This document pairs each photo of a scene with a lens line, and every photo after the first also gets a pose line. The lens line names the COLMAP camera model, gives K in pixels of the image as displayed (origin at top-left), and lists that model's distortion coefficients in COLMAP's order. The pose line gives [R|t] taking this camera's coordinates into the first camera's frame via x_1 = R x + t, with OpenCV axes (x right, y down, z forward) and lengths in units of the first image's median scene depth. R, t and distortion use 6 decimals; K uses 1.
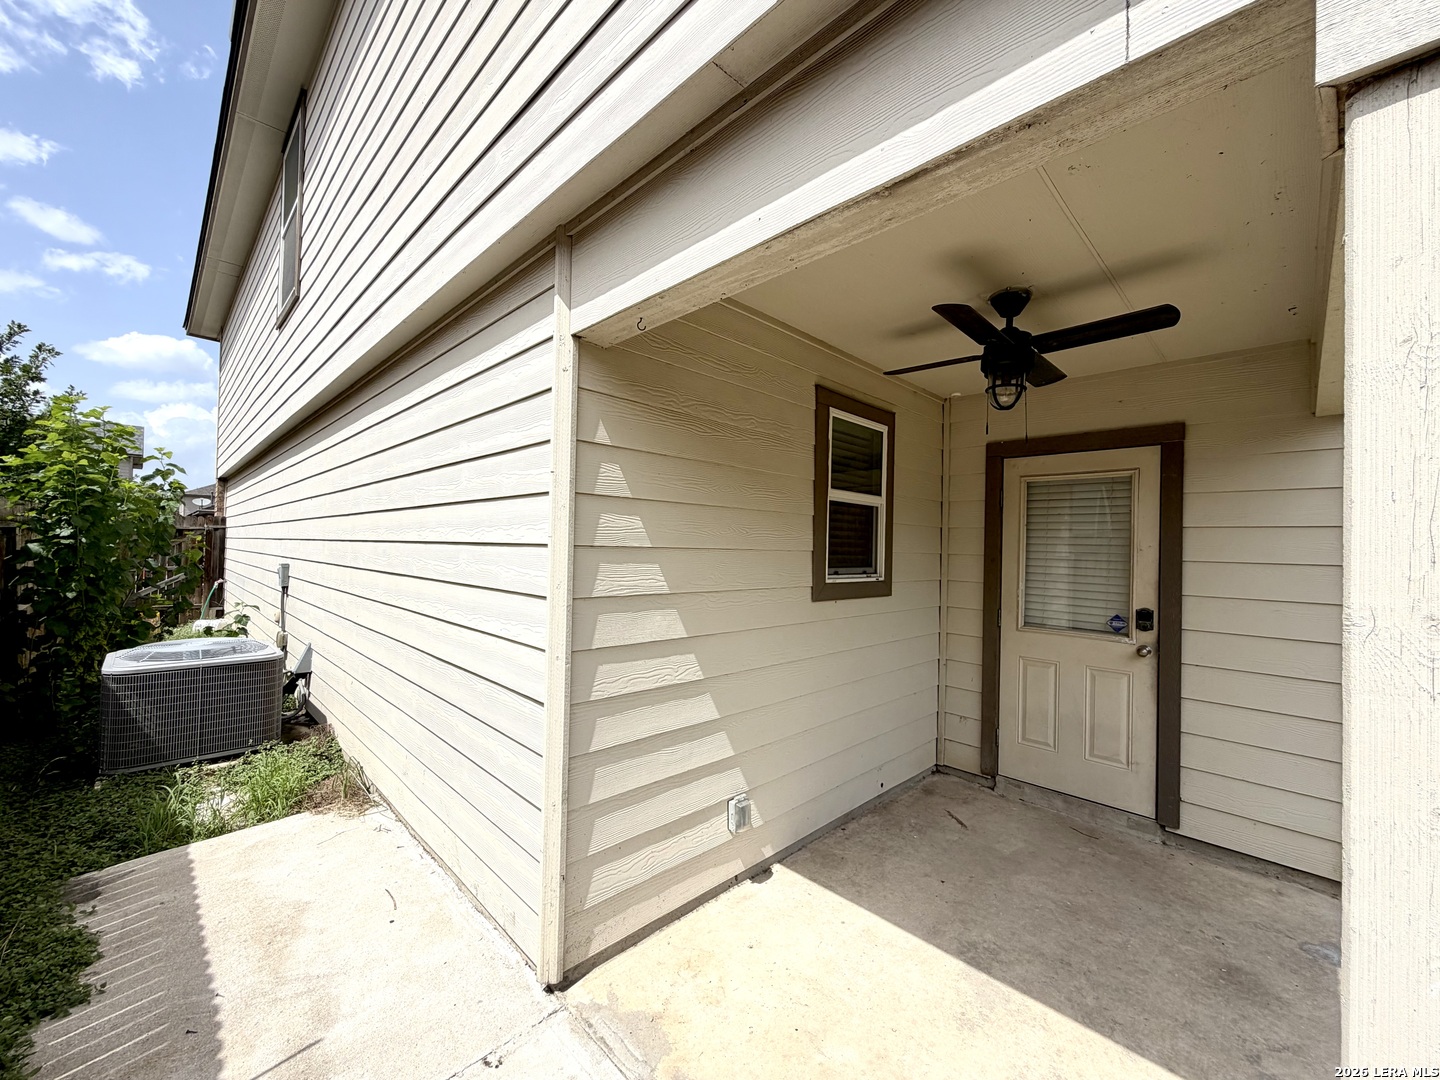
lens RADIAL K [[575.7, 0, 712.4], [0, 575.7, 538.2], [0, 0, 1]] dist [-0.000089, 0.000541]
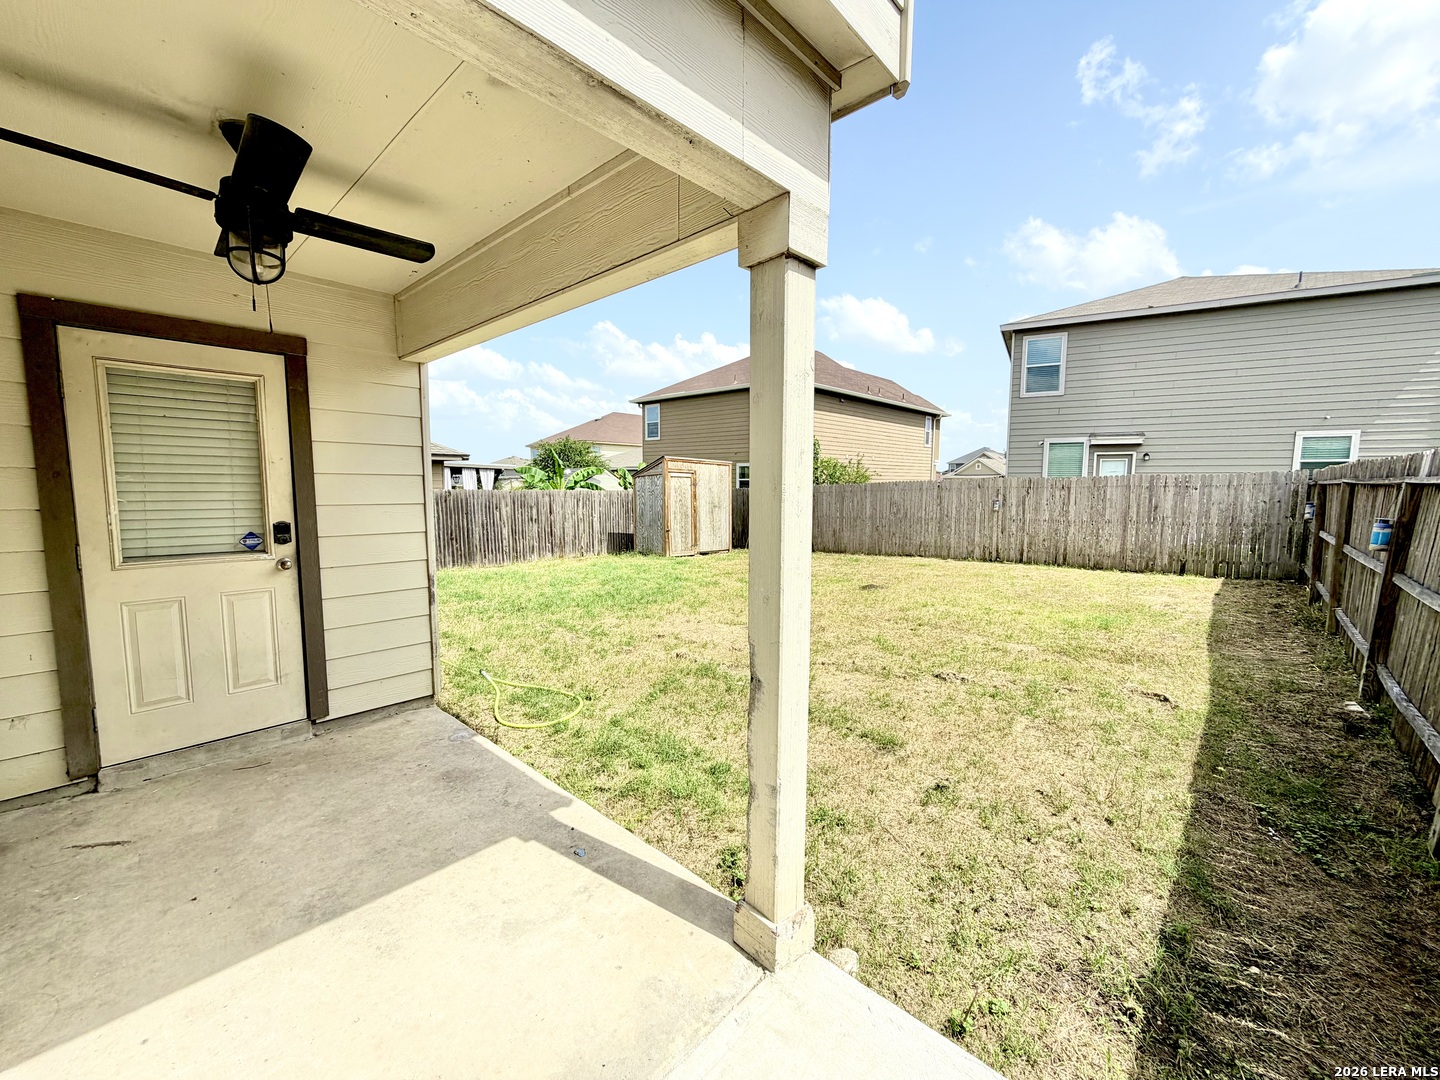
lens RADIAL K [[575.7, 0, 715.3], [0, 575.7, 536.9], [0, 0, 1]] dist [-0.000089, 0.000541]
pose [[-0.042002, -0.118221, 0.992099, -0.270064], [-0.023836, 0.992811, 0.117297, 0.013711], [-0.998833, -0.018721, -0.044518, 0.295311]]
